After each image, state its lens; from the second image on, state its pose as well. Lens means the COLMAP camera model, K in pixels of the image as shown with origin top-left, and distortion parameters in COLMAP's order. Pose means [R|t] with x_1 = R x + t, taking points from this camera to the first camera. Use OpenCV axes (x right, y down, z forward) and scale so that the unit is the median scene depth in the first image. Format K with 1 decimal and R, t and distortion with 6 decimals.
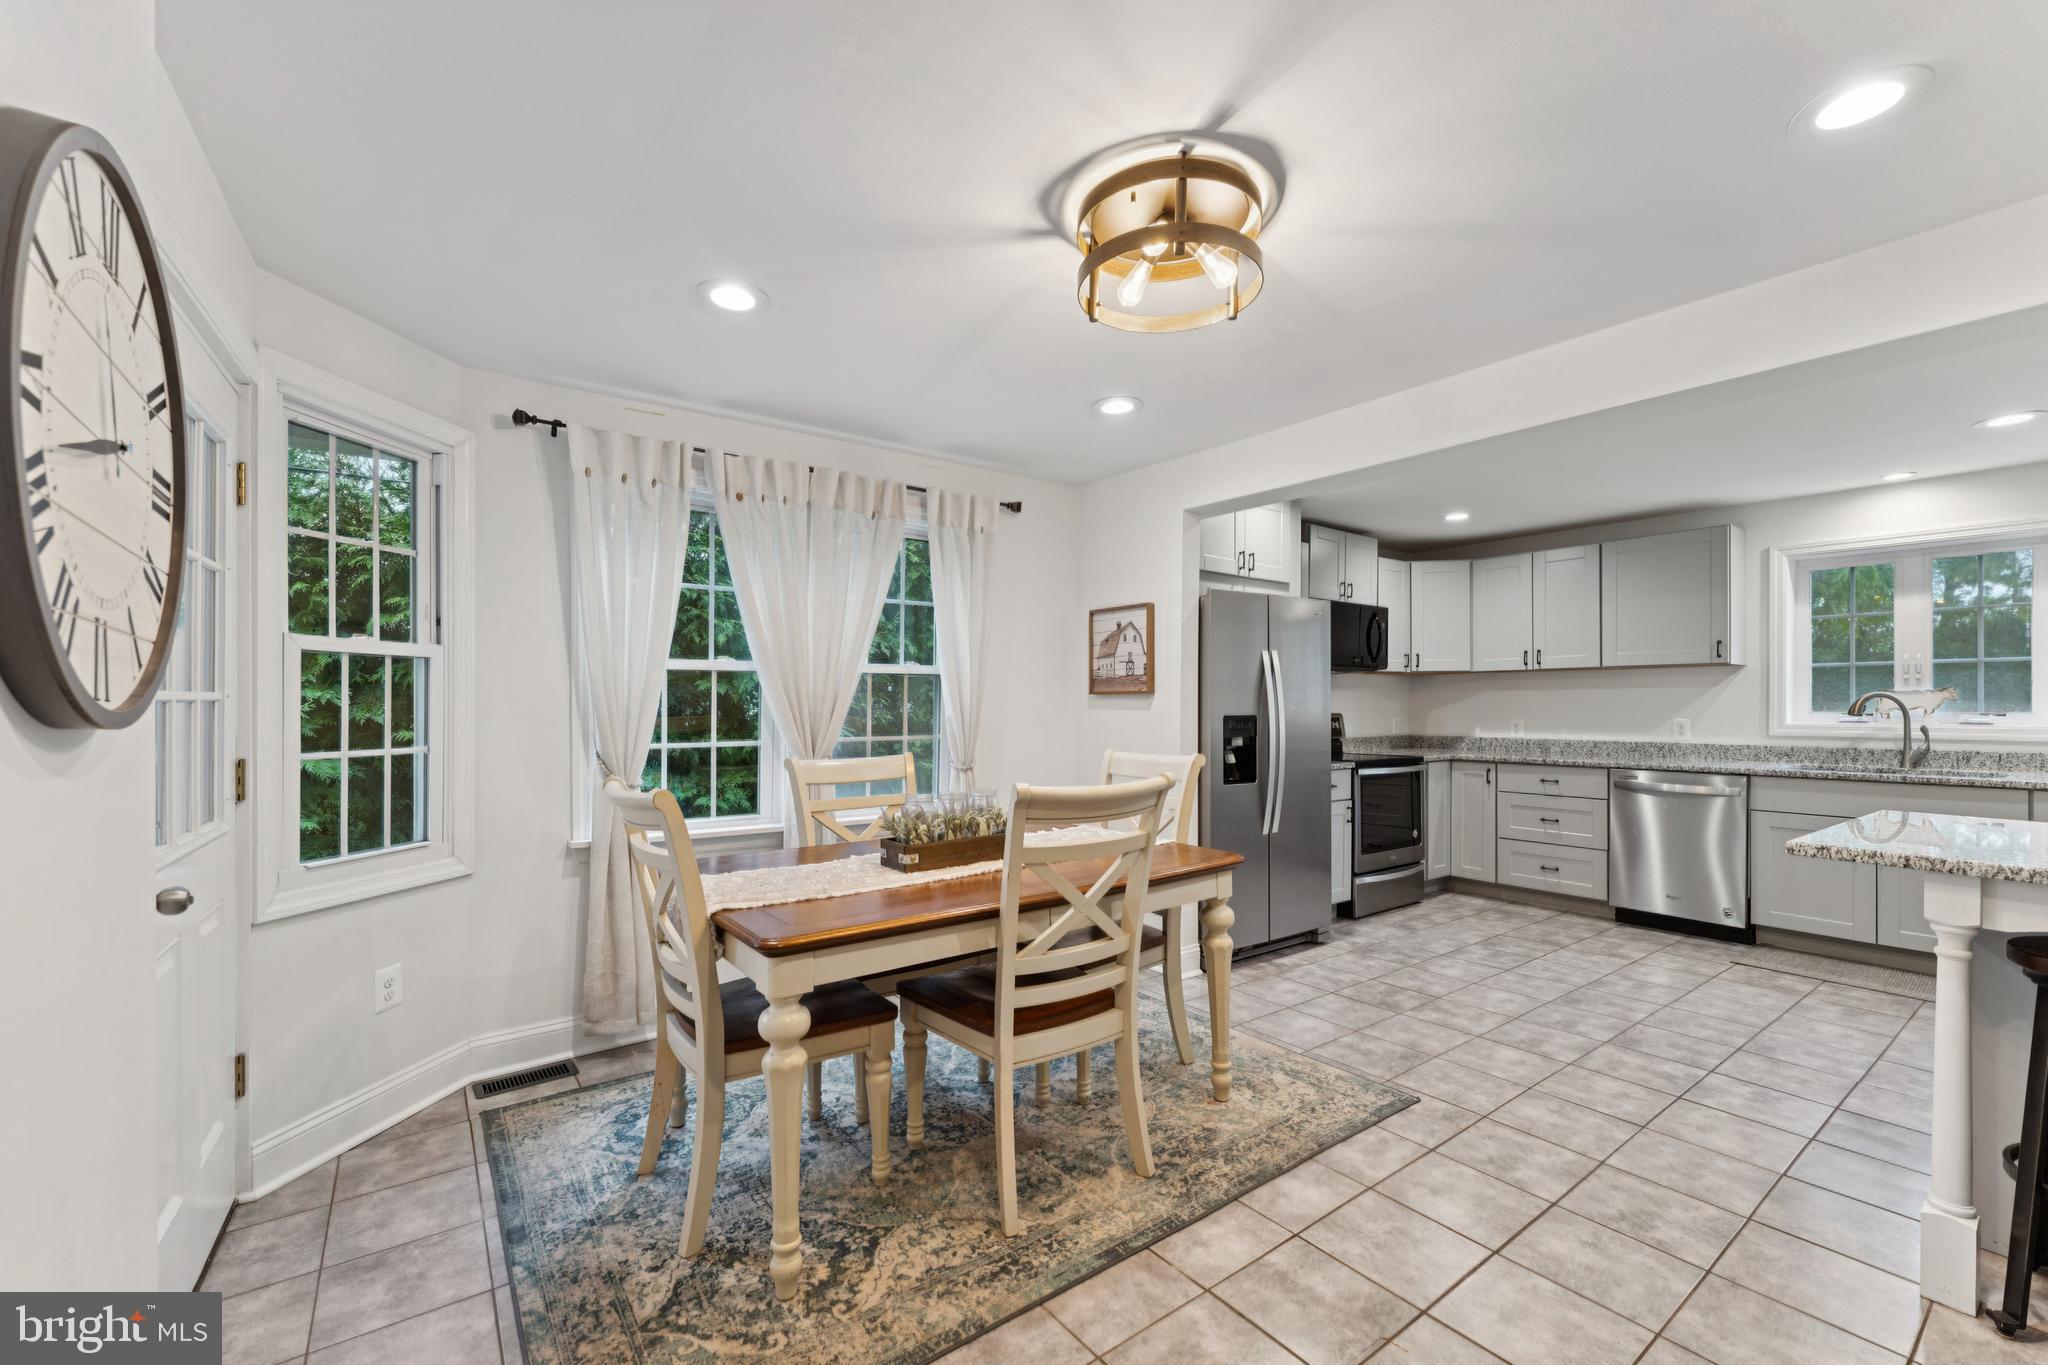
lens RADIAL K [[835.0, 0, 1025.5], [0, 835.0, 703.5], [0, 0, 1]] dist [-0.003453, -0.000003]
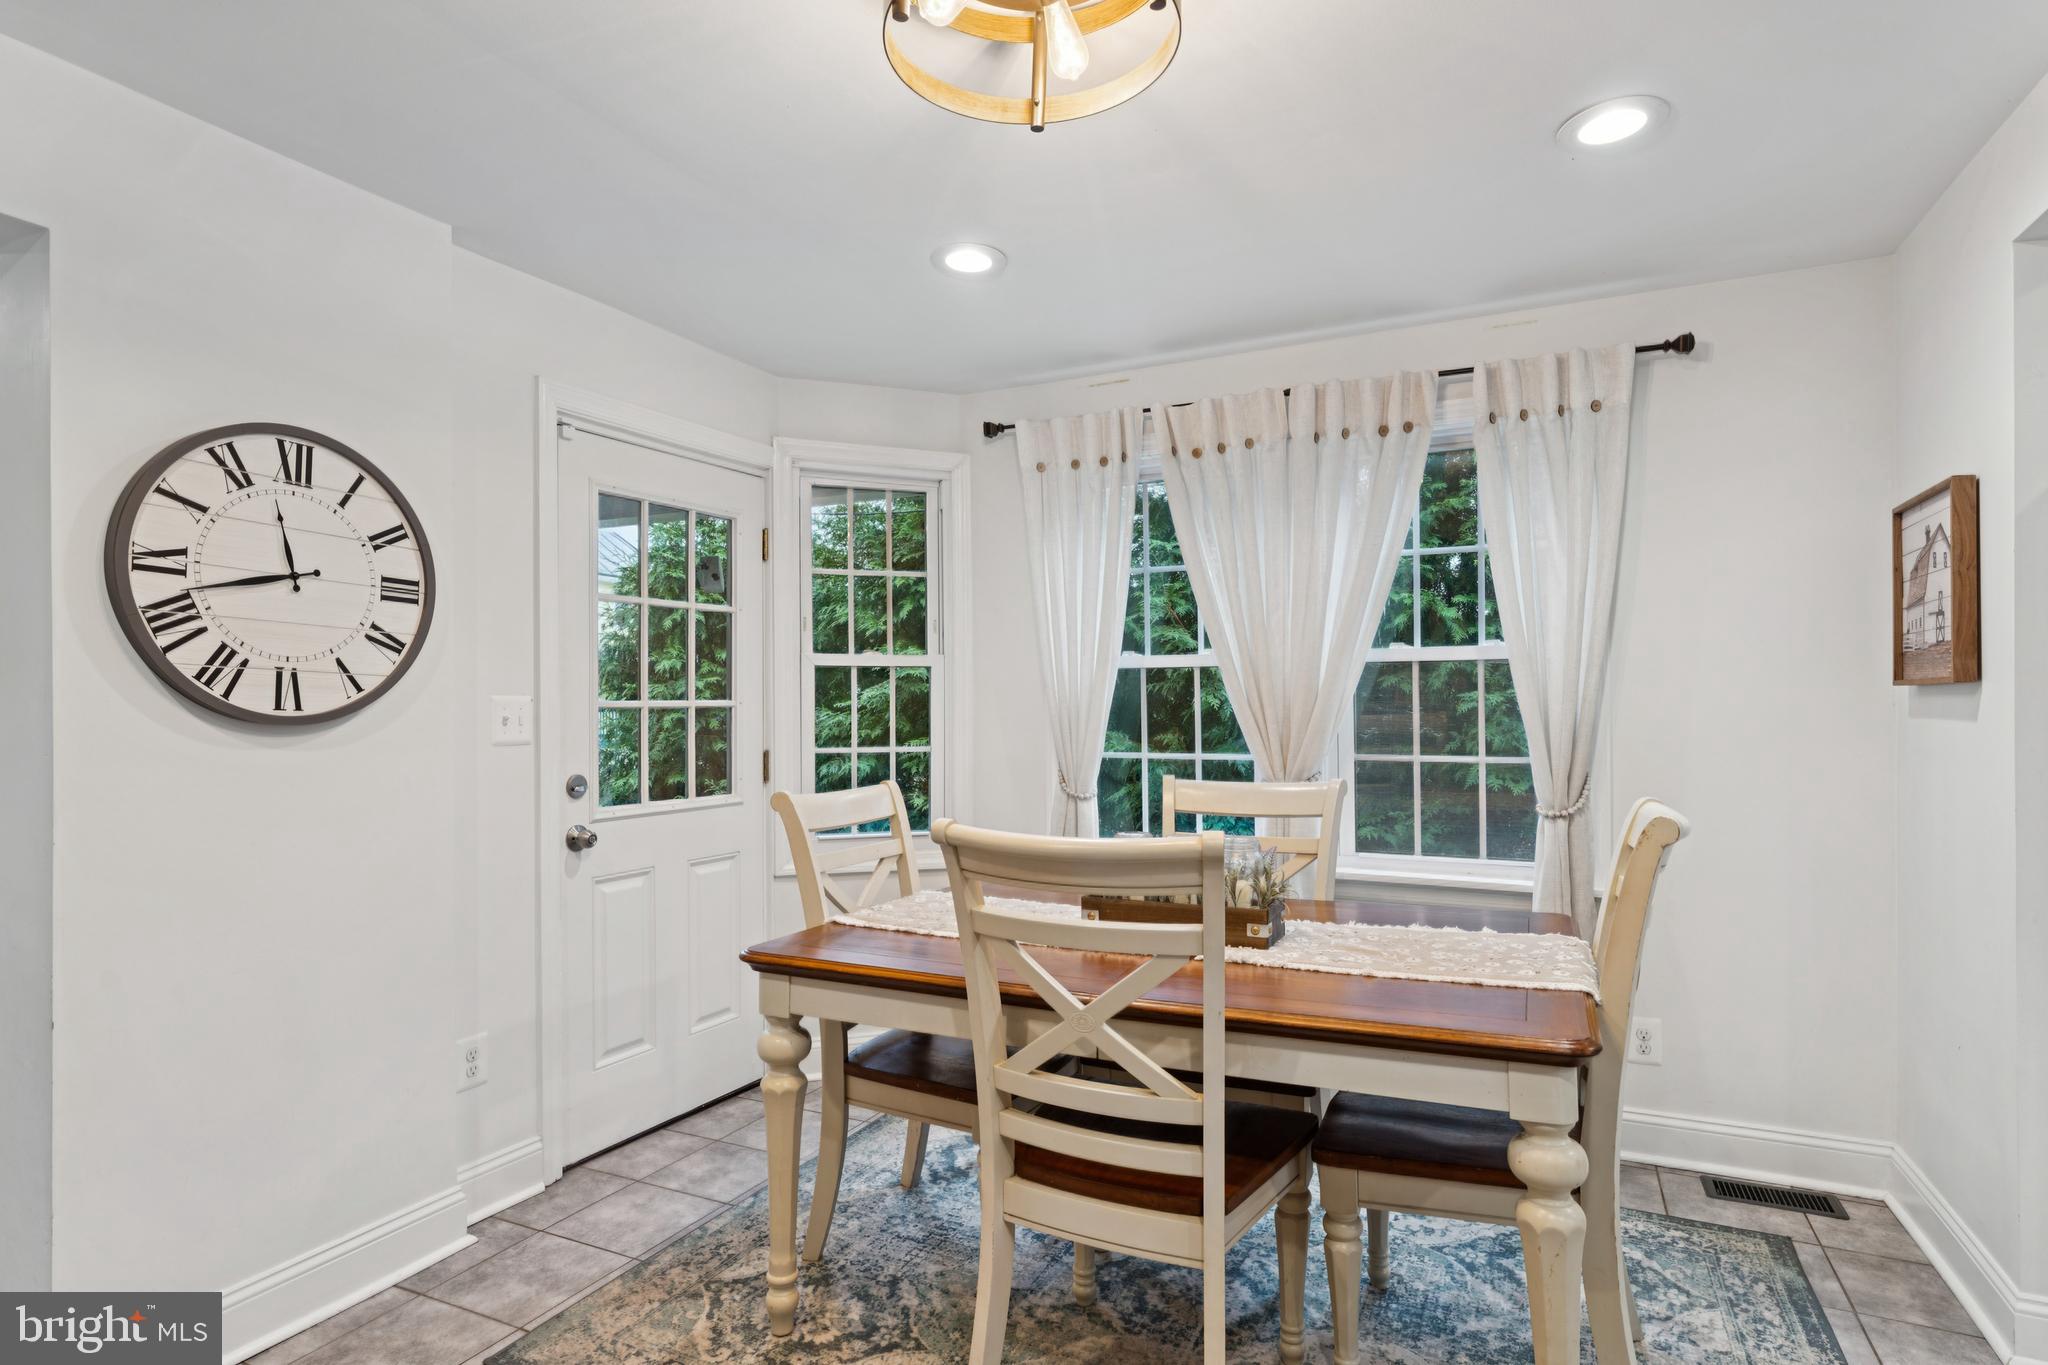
lens RADIAL K [[1061.5, 0, 1026.4], [0, 1061.5, 706.6], [0, 0, 1]] dist [-0.013940, -0.001120]
pose [[0.475508, -0.004227, -0.879701, 0.564628], [0.005180, 0.999985, -0.002005, 0.000635], [0.879696, -0.003603, 0.475522, 0.420677]]
